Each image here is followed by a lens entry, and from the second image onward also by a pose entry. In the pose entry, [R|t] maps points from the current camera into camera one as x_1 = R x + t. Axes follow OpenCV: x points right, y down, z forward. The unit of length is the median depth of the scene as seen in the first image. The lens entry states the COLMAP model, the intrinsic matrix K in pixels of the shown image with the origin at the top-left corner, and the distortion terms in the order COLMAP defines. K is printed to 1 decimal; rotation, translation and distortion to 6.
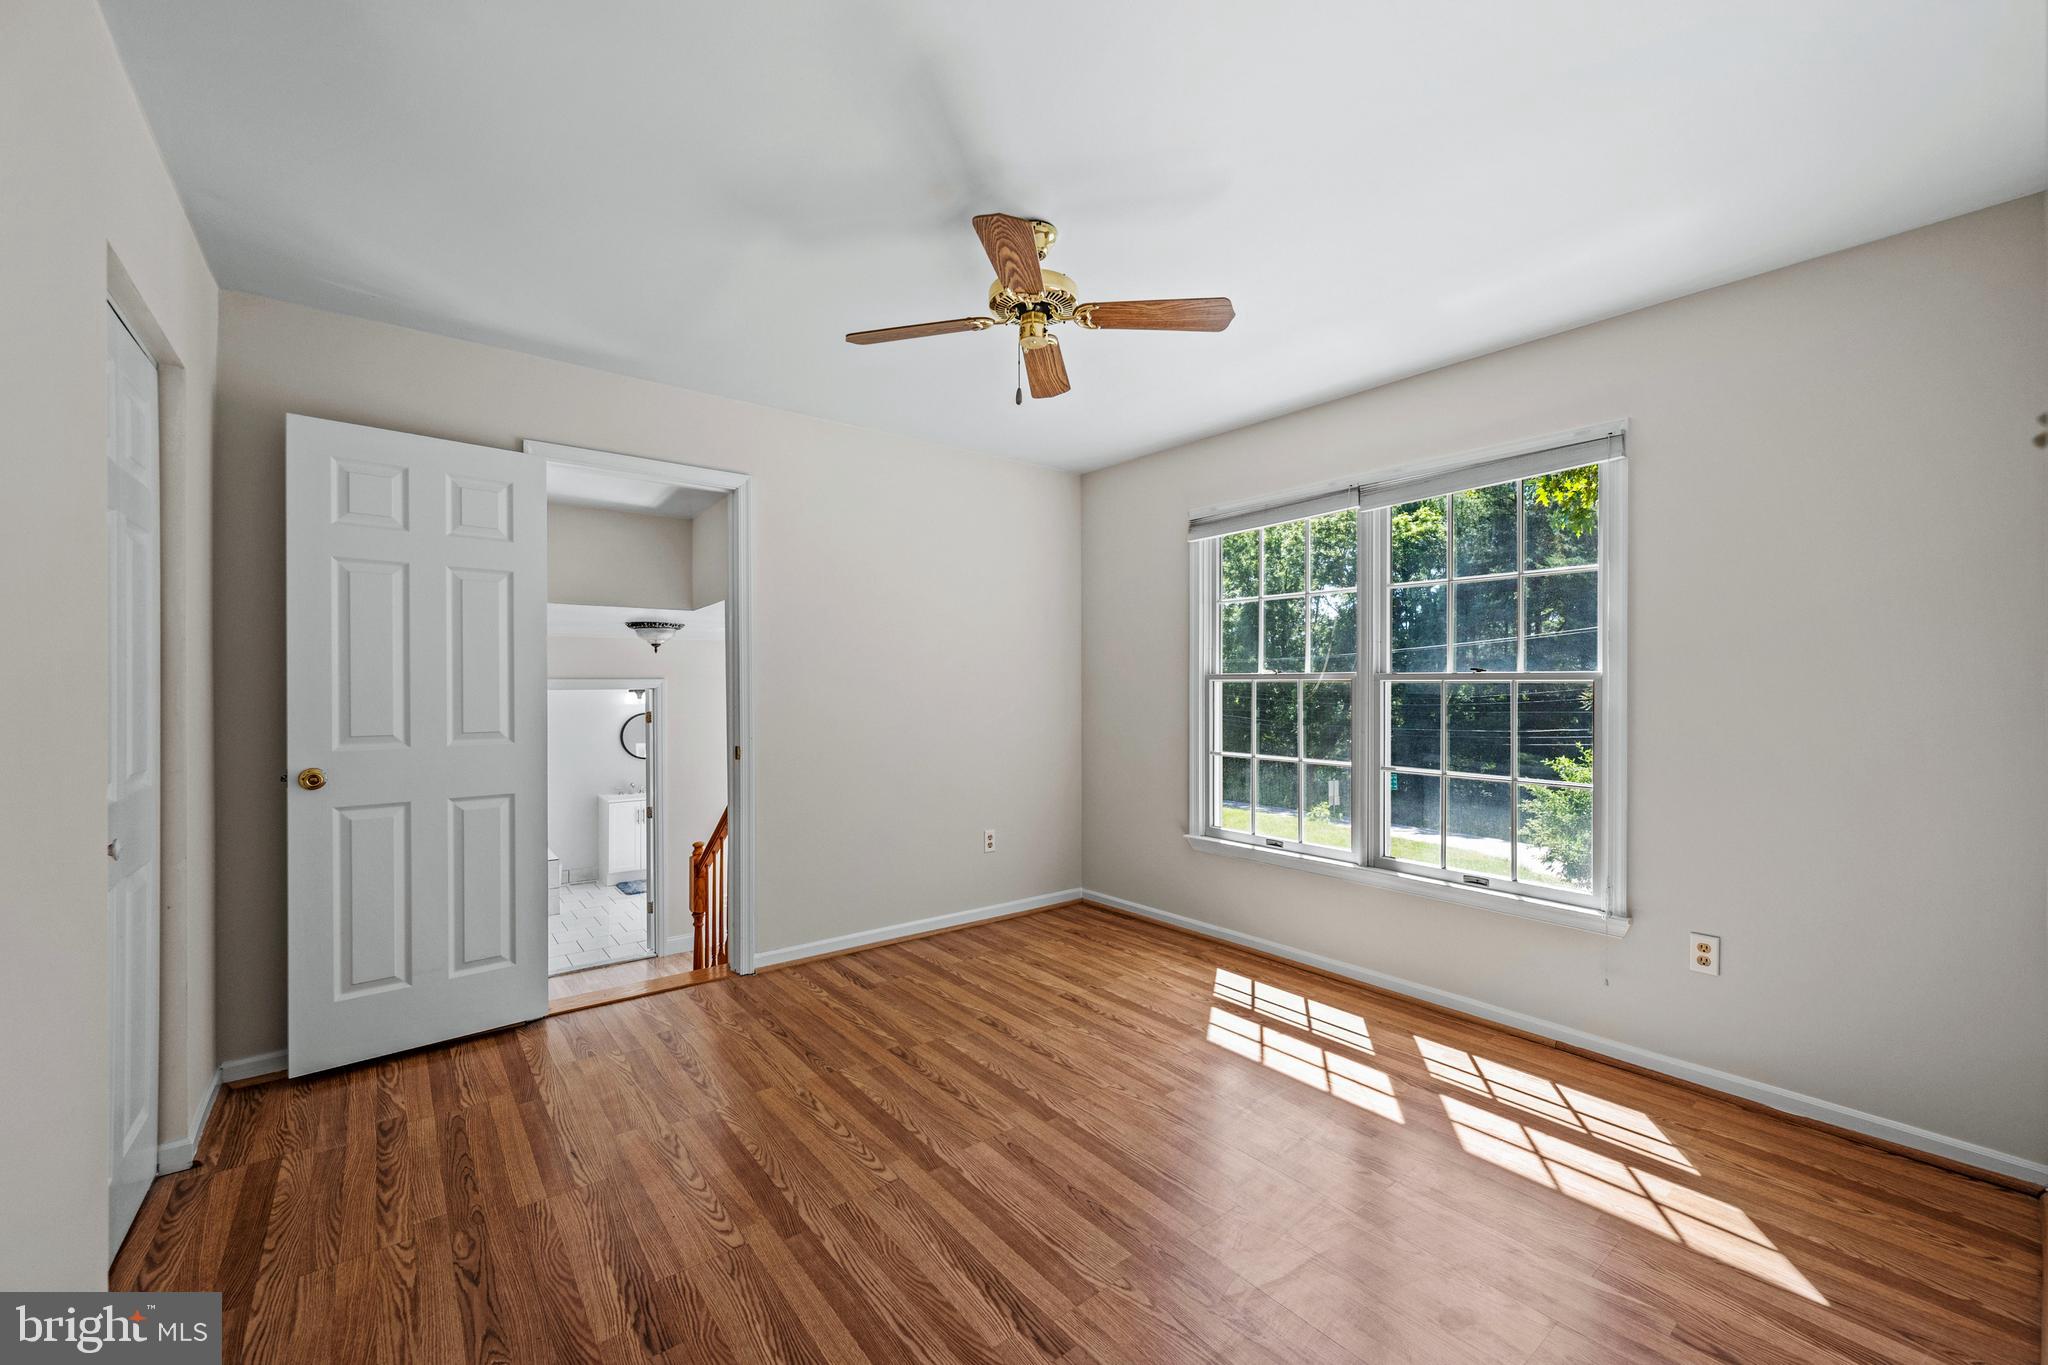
lens RADIAL K [[820.3, 0, 1021.5], [0, 820.3, 679.1], [0, 0, 1]] dist [-0.003068, 0.001257]
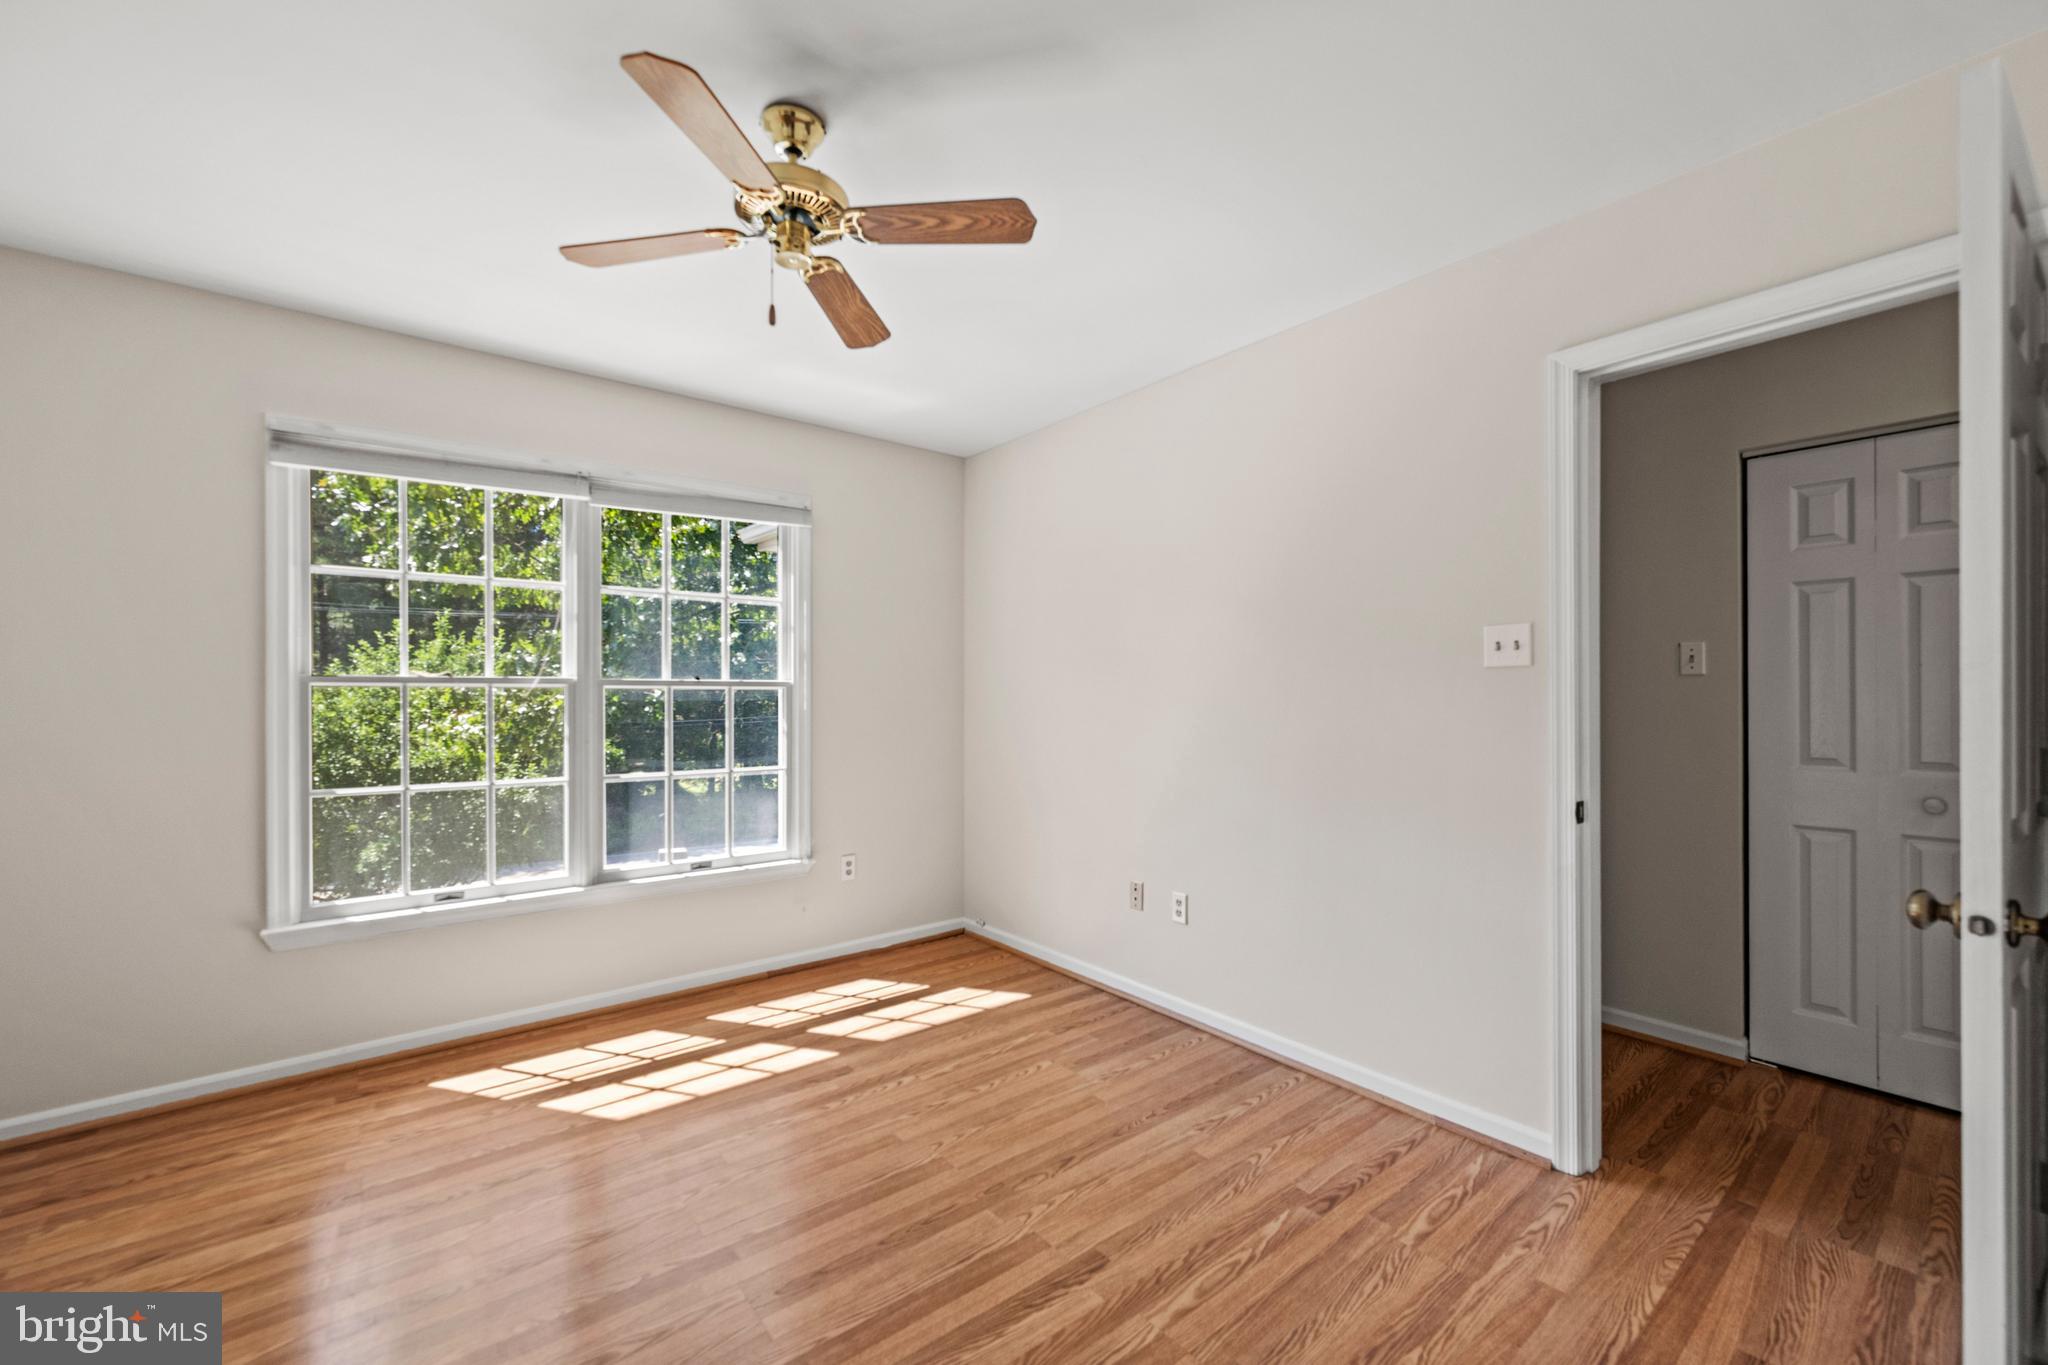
lens RADIAL K [[820.3, 0, 1021.1], [0, 820.3, 692.3], [0, 0, 1]] dist [-0.003068, 0.001257]
pose [[-0.011579, -0.003881, 0.999925, -0.601668], [-0.006668, 0.999971, 0.003804, 0.001607], [-0.999911, -0.006624, -0.011604, 0.606071]]
